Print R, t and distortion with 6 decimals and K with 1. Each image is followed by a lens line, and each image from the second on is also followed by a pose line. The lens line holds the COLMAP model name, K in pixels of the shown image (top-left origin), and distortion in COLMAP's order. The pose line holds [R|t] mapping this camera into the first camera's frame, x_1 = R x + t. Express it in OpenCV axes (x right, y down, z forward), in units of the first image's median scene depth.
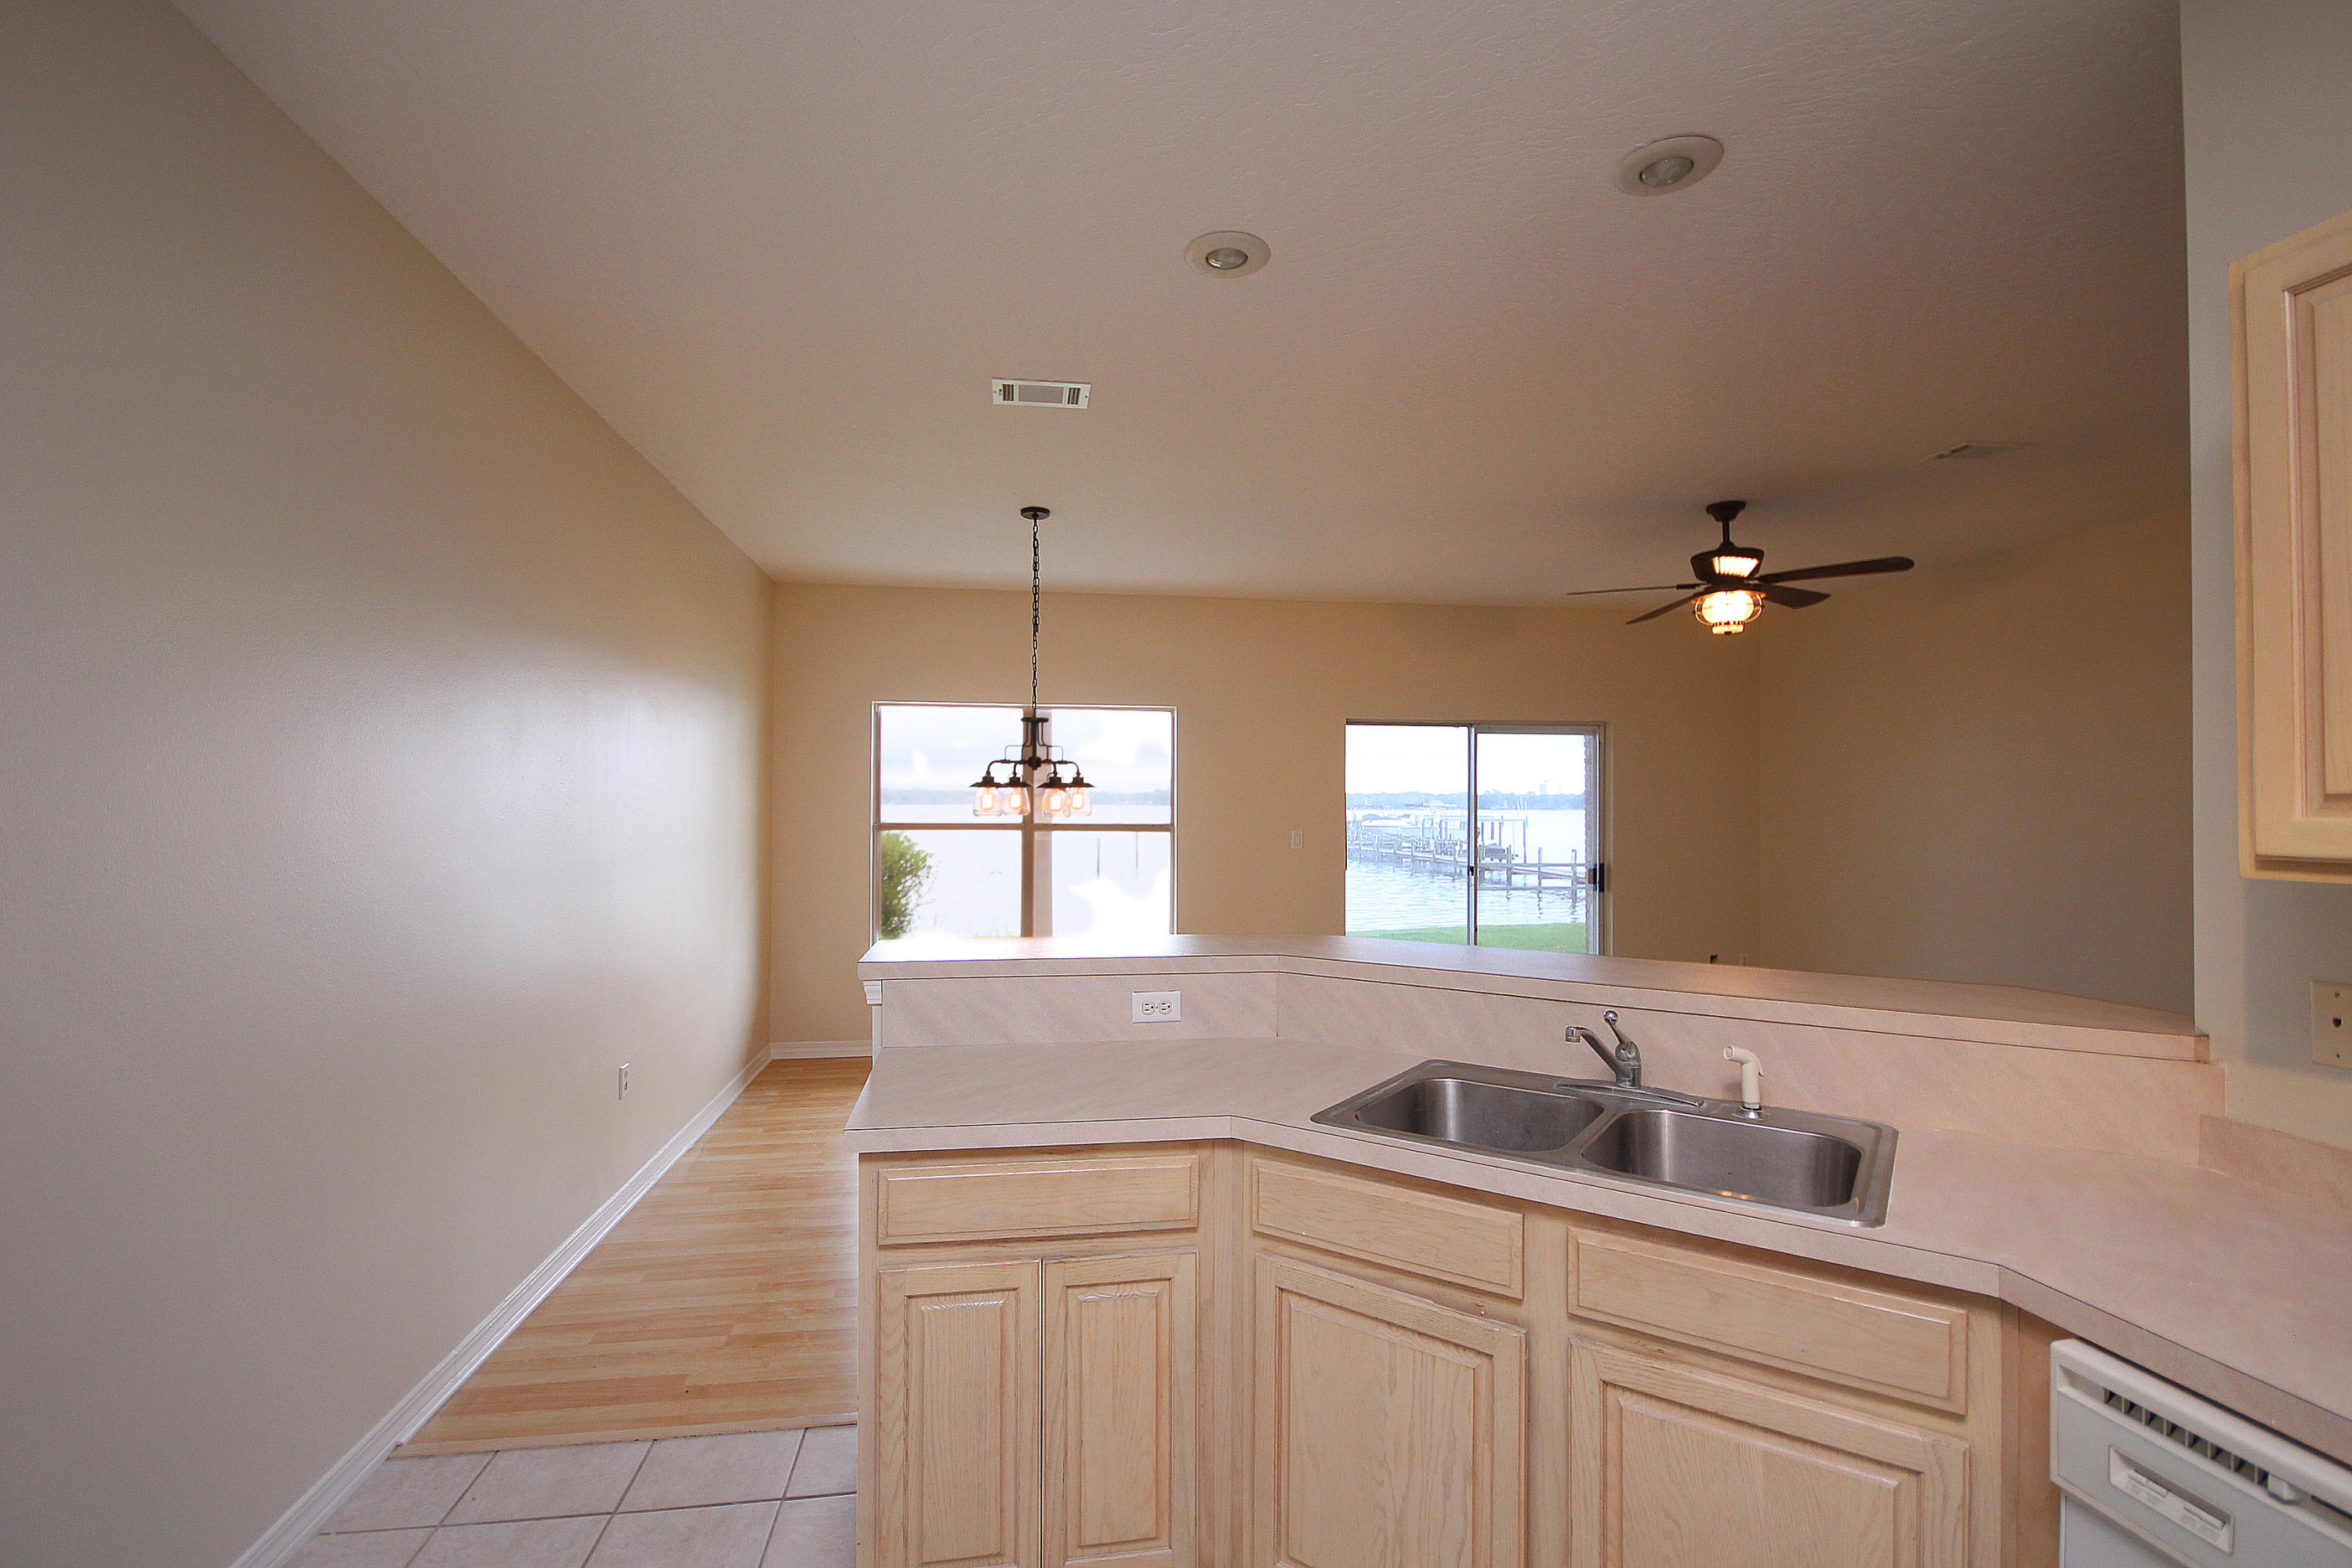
lens RADIAL K [[1079.0, 0, 1167.9], [0, 1079.0, 802.0], [0, 0, 1]] dist [-0.016839, -0.000788]
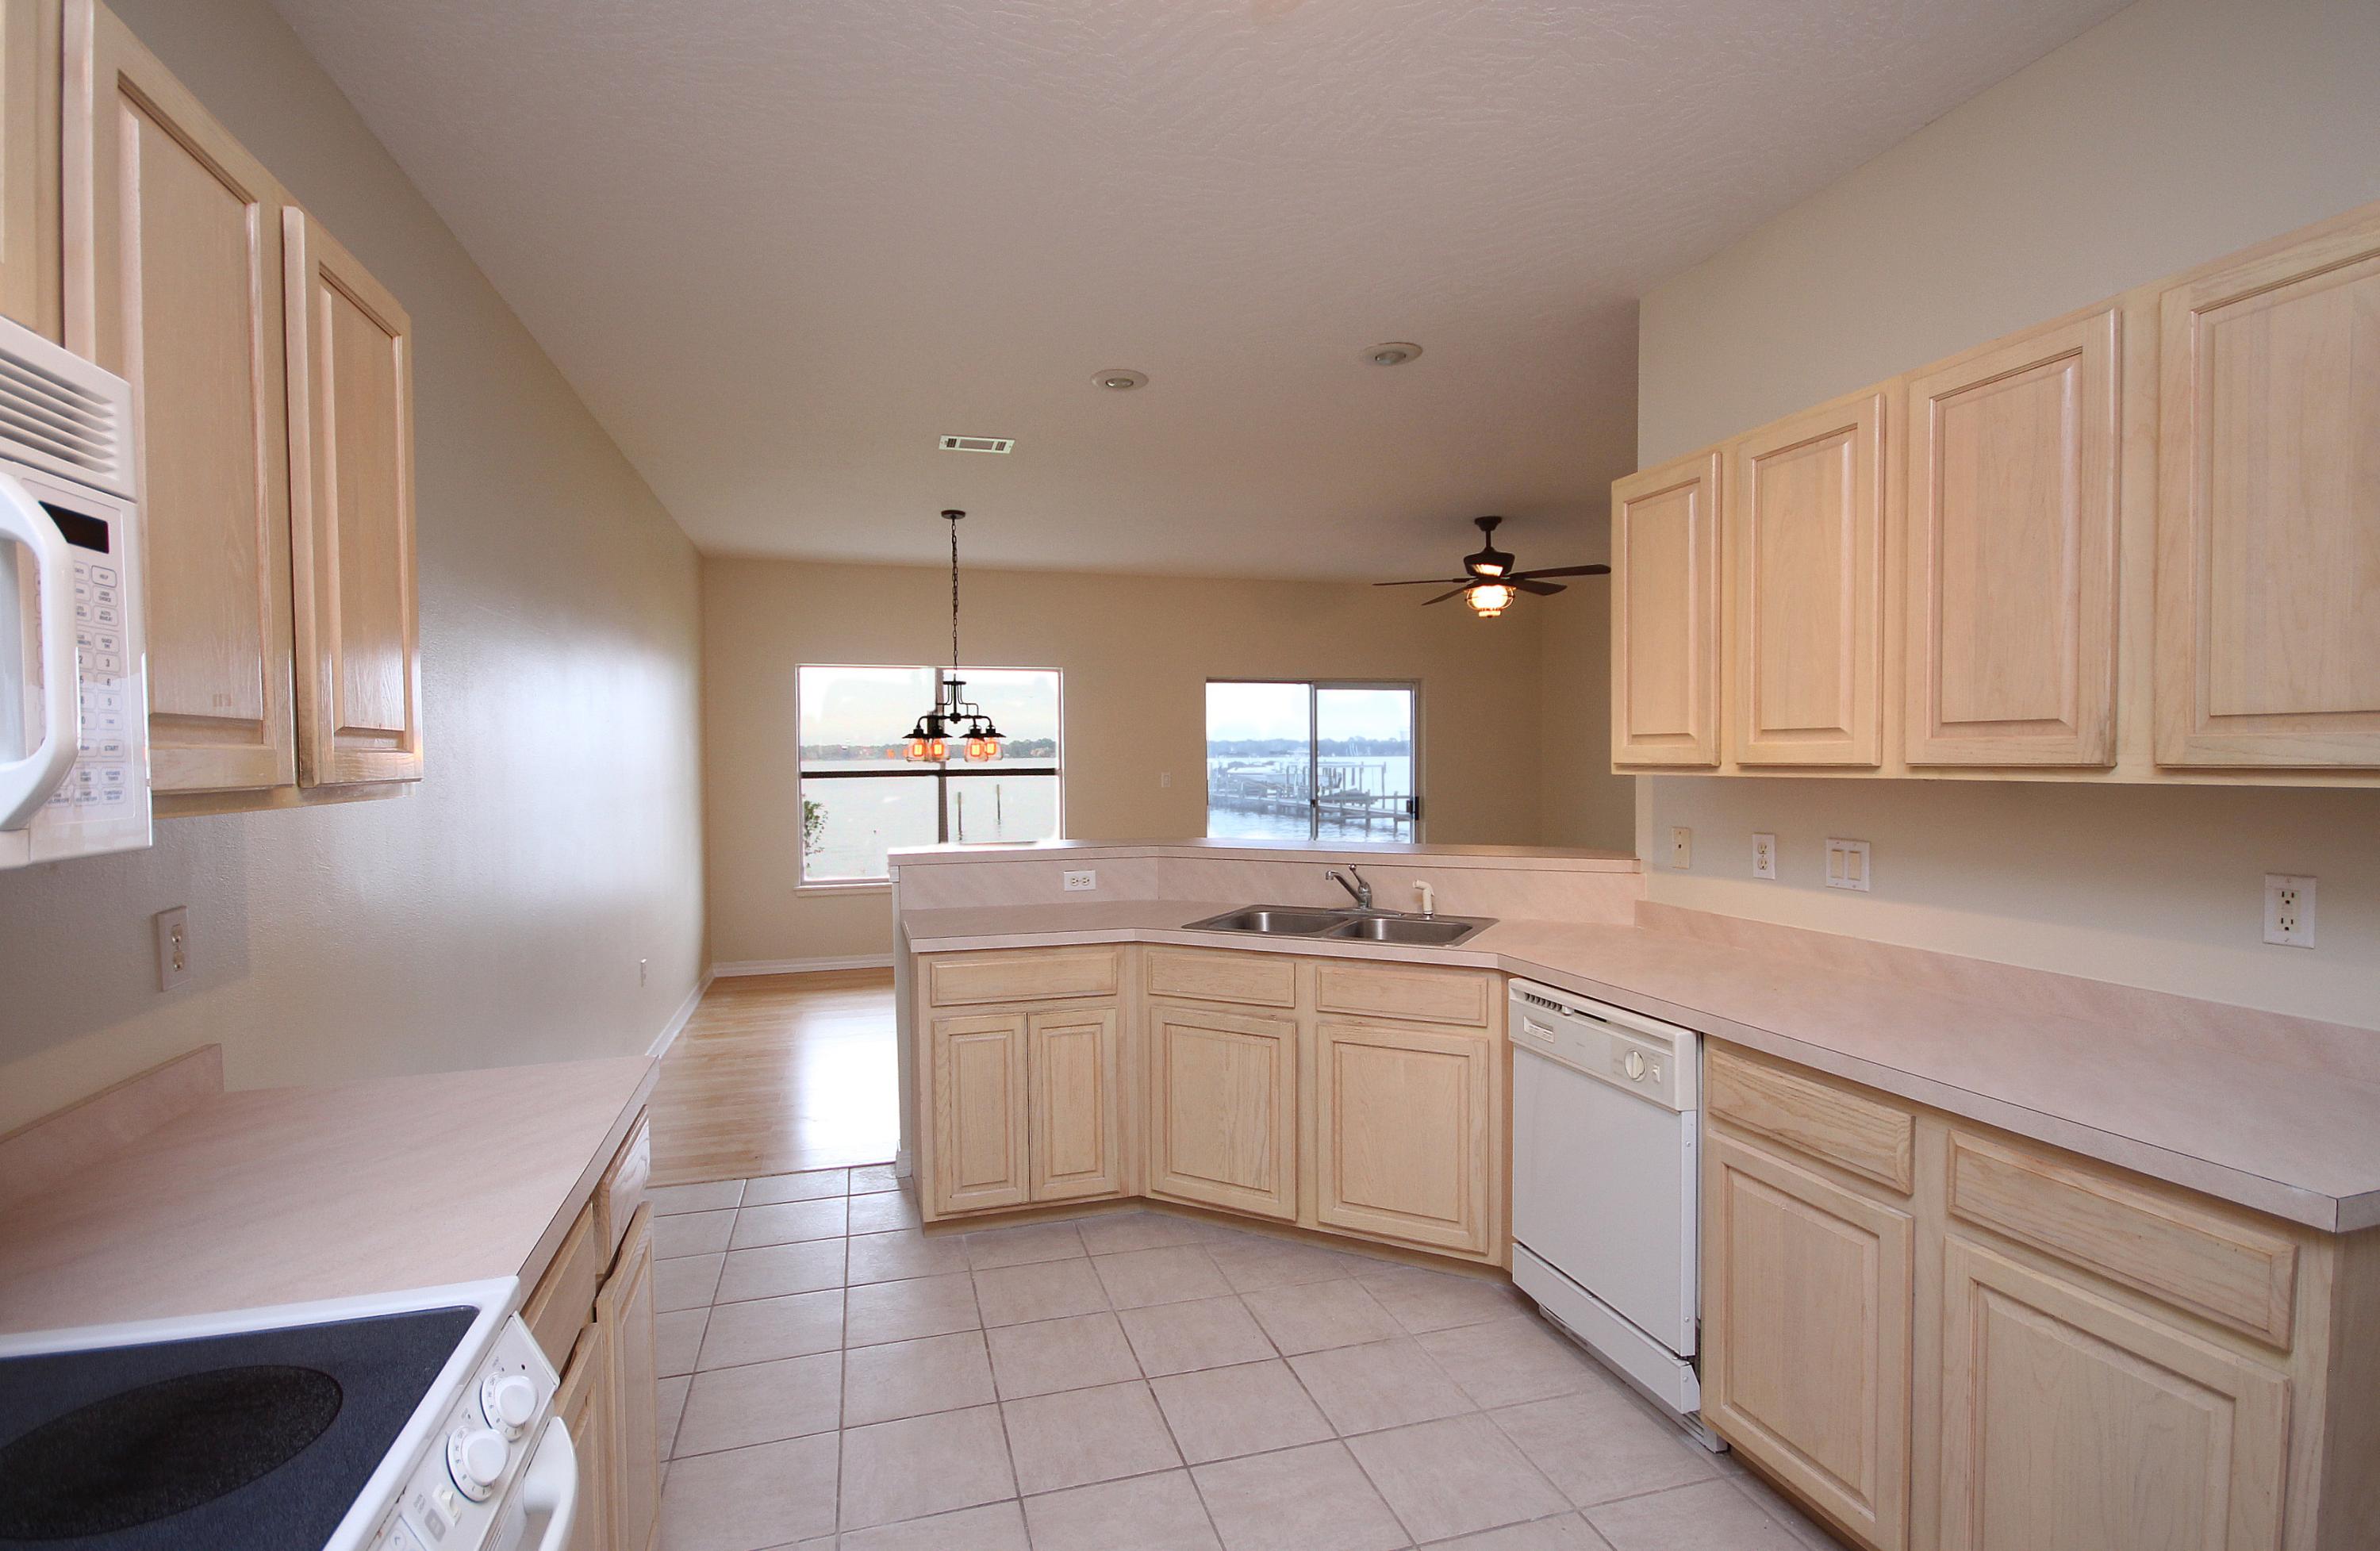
lens RADIAL K [[1130.5, 0, 1192.2], [0, 1130.5, 777.4], [0, 0, 1]] dist [-0.000017, -0.000137]
pose [[0.989359, -0.013685, 0.144850, -0.083087], [0.010429, 0.999676, 0.023218, 0.008631], [-0.145121, -0.021460, 0.989181, -0.599814]]
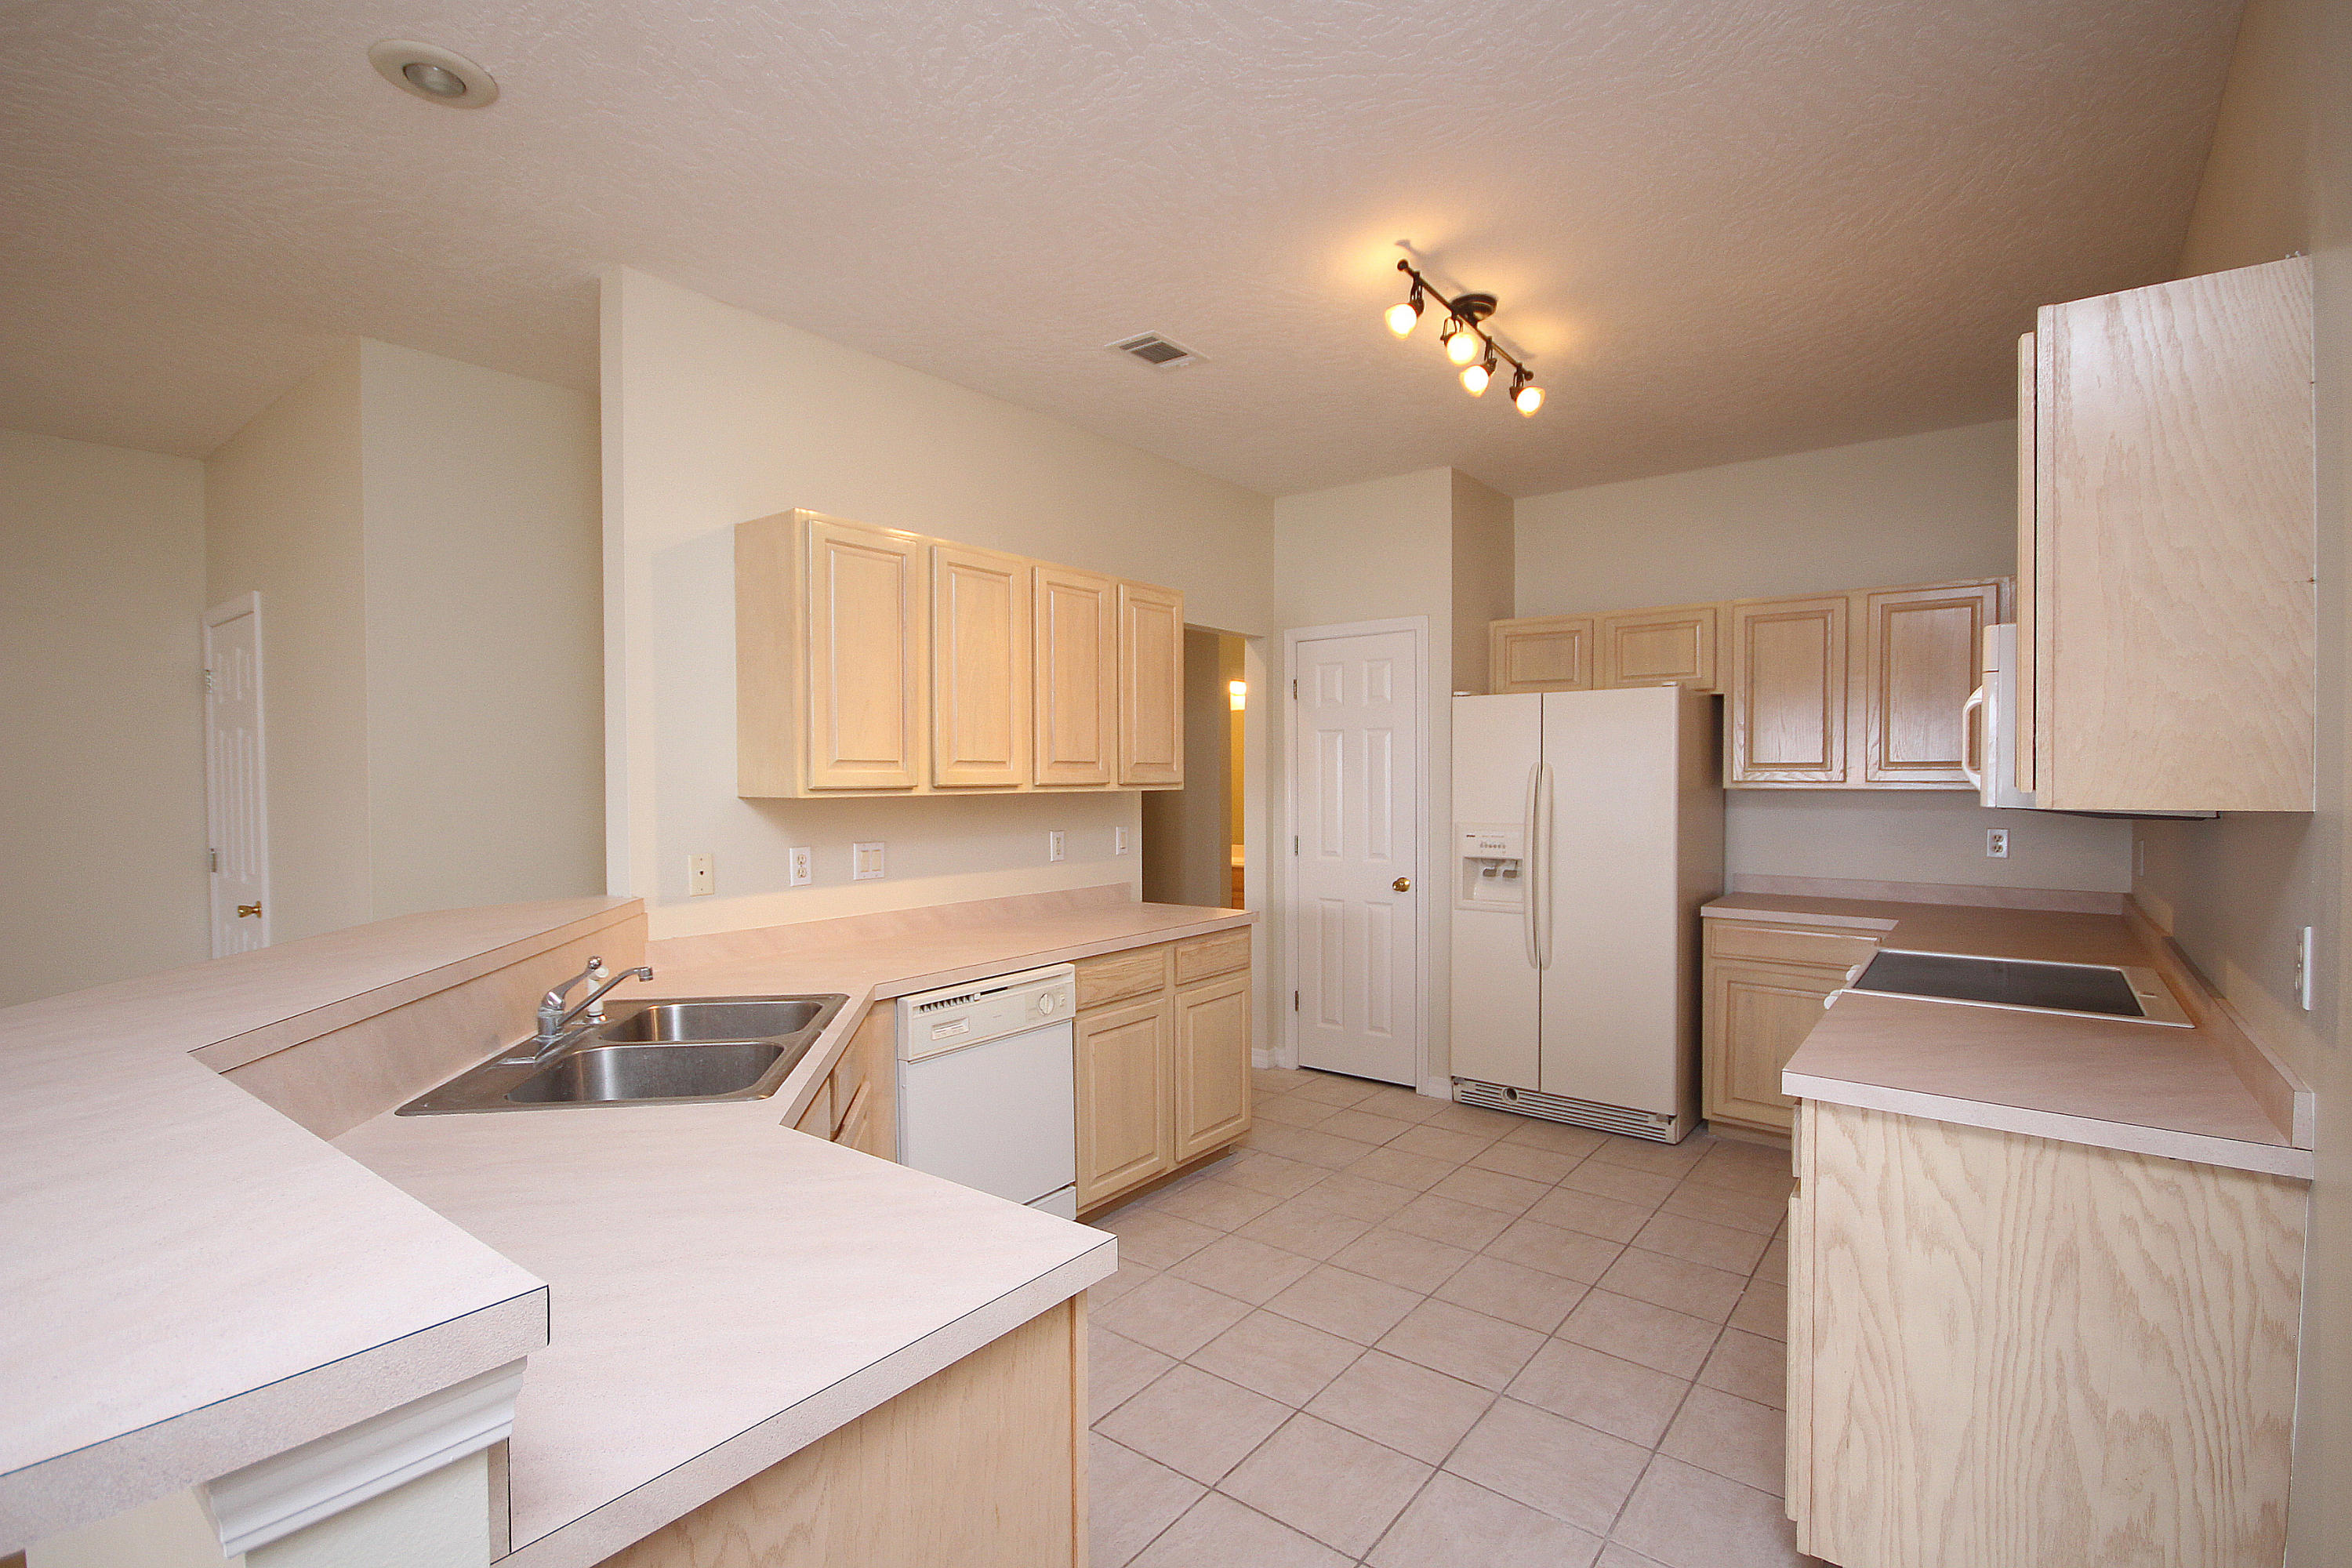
lens RADIAL K [[1079.0, 0, 1173.2], [0, 1079.0, 794.1], [0, 0, 1]] dist [-0.016839, -0.000788]
pose [[-0.698366, -0.013824, 0.715607, -0.582791], [-0.002752, 0.999858, 0.016629, 0.013448], [-0.715735, 0.009644, -0.698305, 1.089145]]
